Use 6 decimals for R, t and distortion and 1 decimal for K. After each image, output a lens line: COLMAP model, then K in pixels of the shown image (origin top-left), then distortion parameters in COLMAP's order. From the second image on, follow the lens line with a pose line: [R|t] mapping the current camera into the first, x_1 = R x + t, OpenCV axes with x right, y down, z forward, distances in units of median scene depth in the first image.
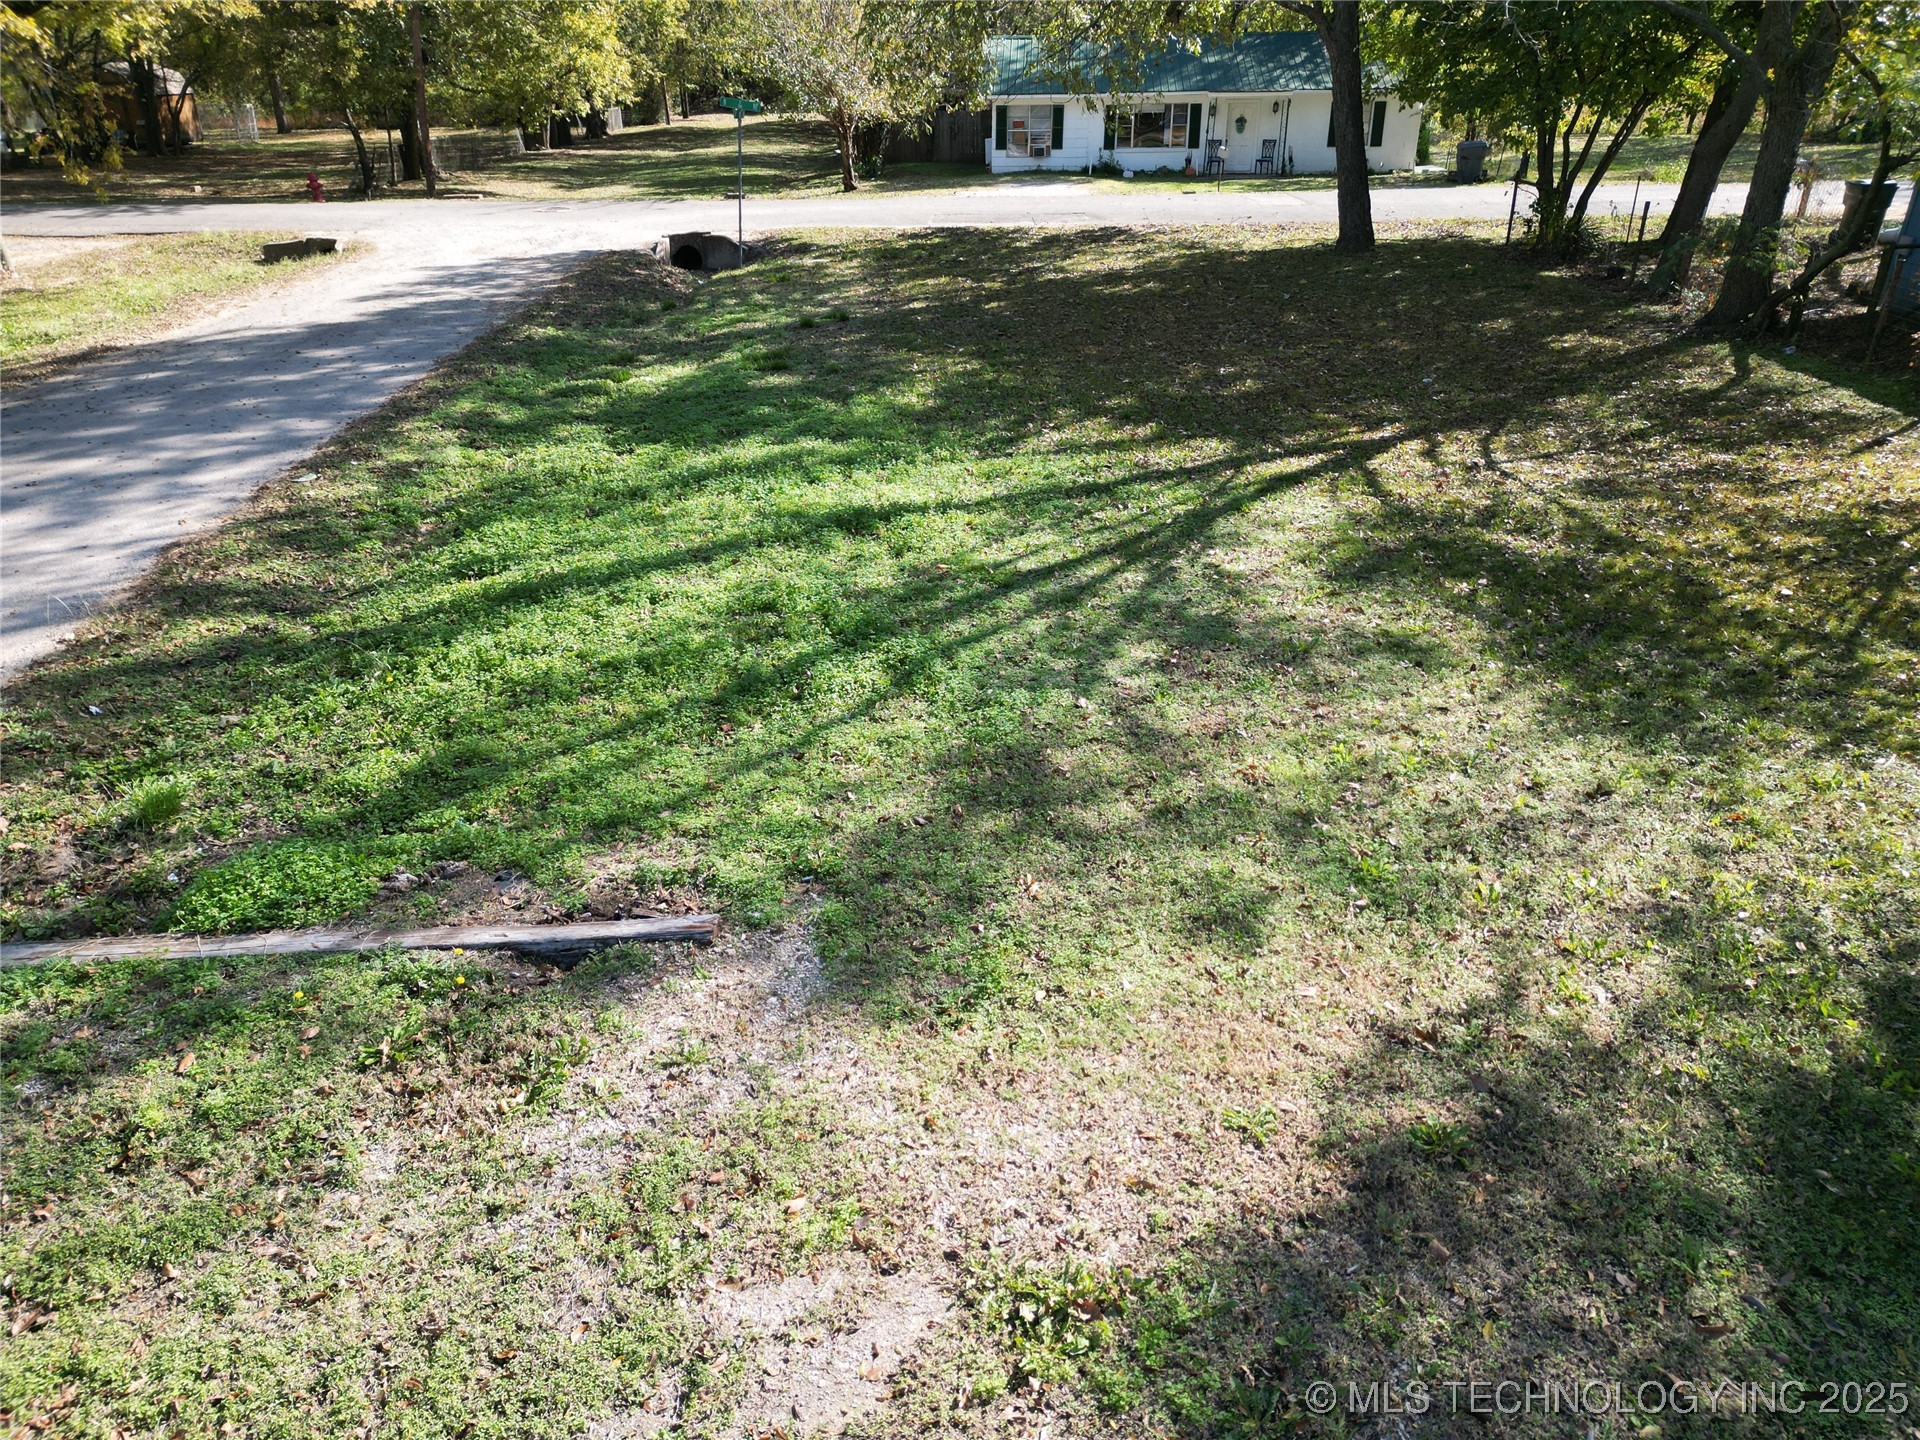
lens RADIAL K [[1371.1, 0, 962.4], [0, 1371.1, 722.3], [0, 0, 1]] dist [0.040714, -0.024240]
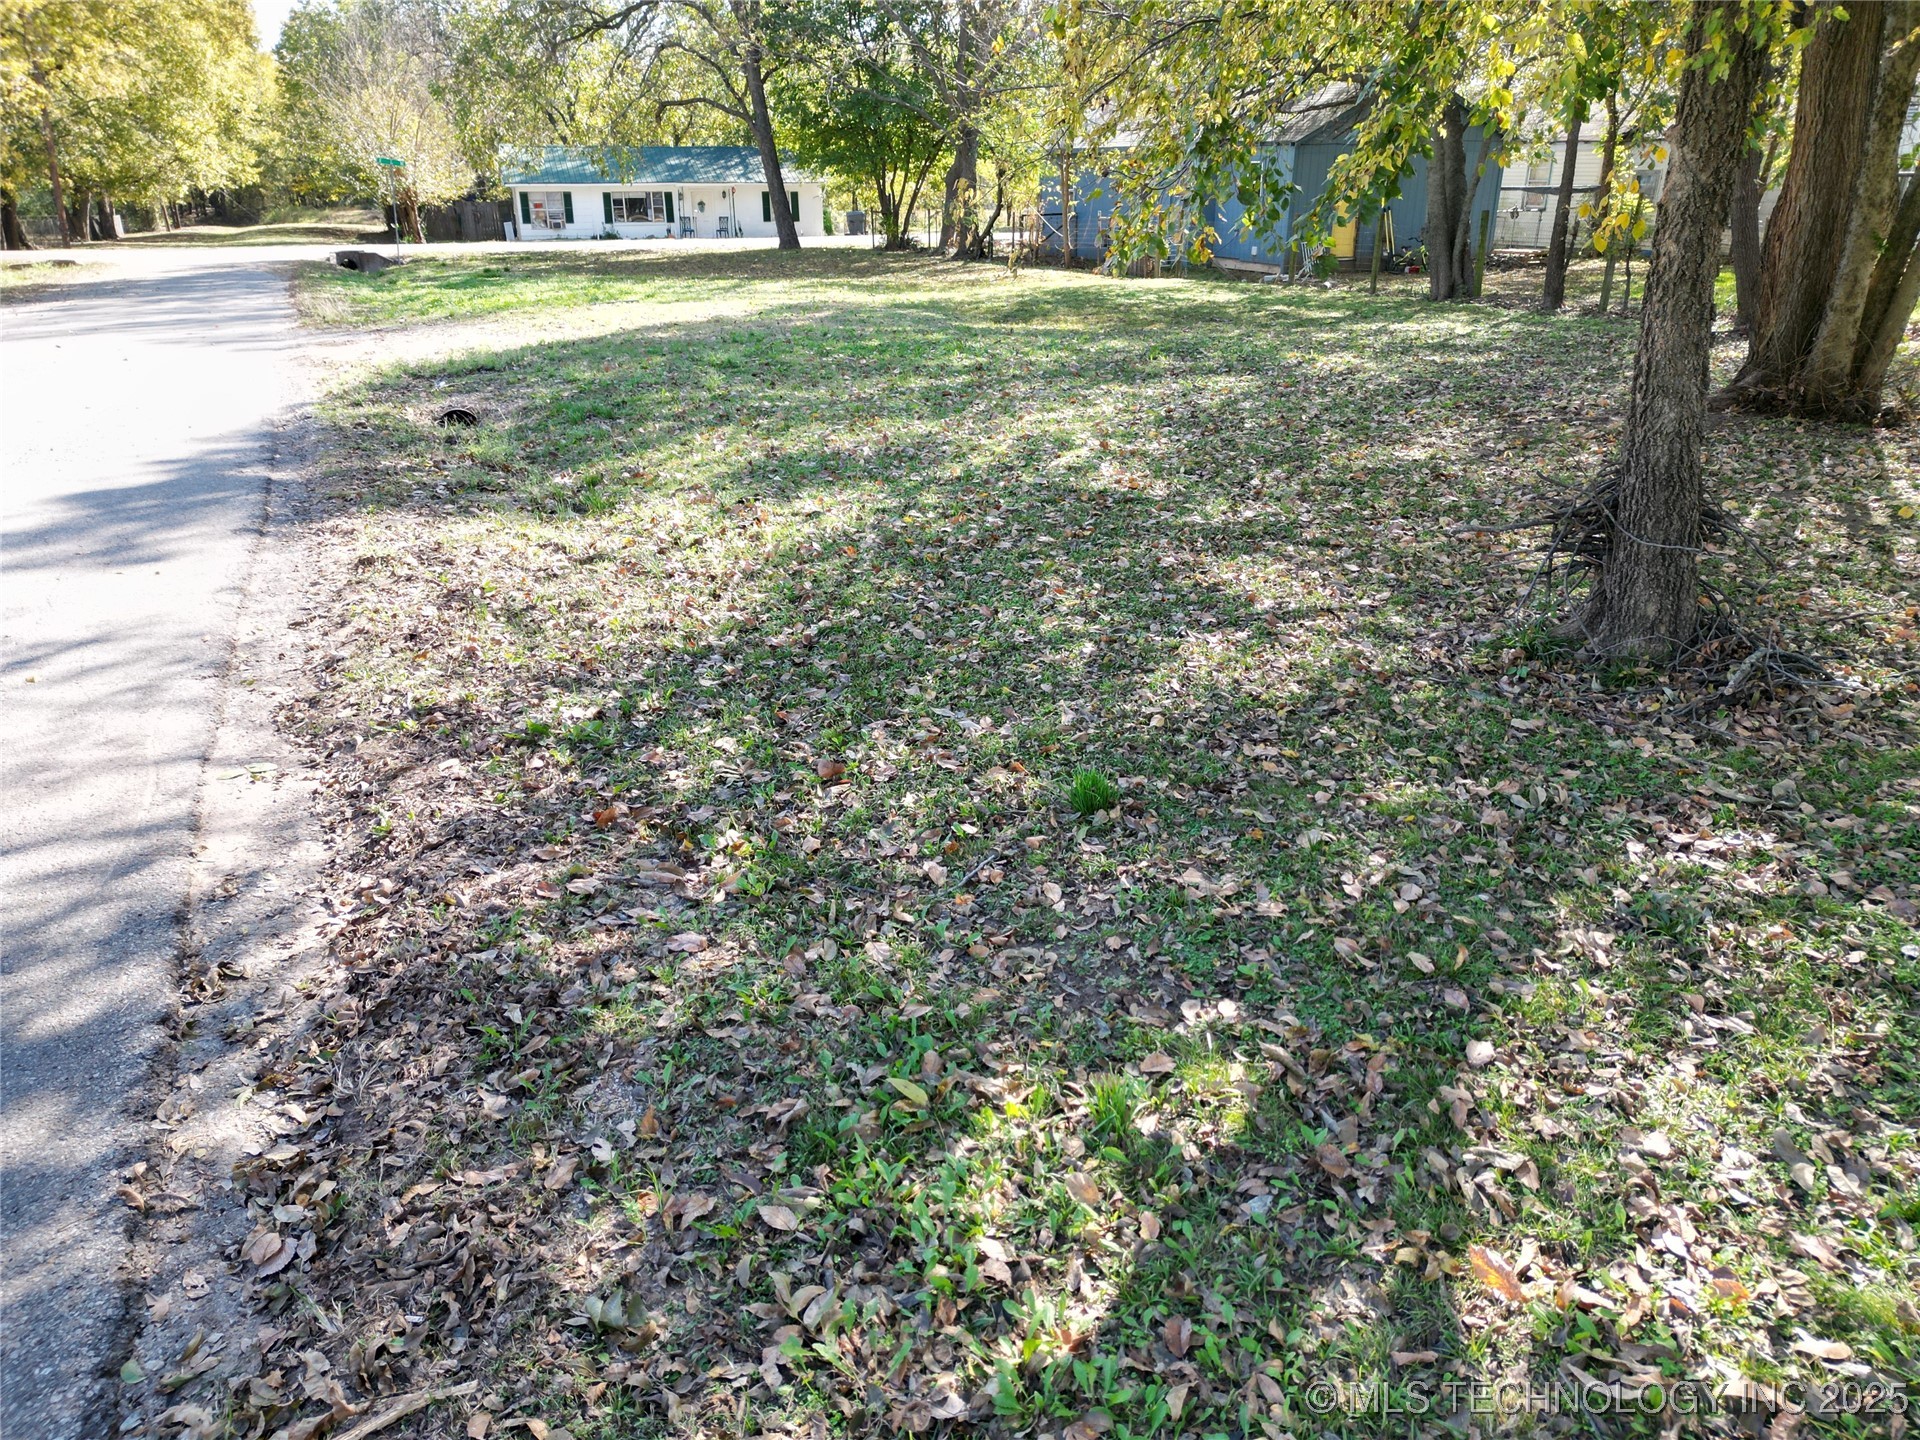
lens RADIAL K [[1371.1, 0, 958.6], [0, 1371.1, 719.1], [0, 0, 1]] dist [0.040714, -0.024240]
pose [[0.930029, -0.126840, 0.344901, -0.108209], [0.158749, 0.985125, -0.065779, 0.219896], [-0.331428, 0.115929, 0.936331, -0.350482]]
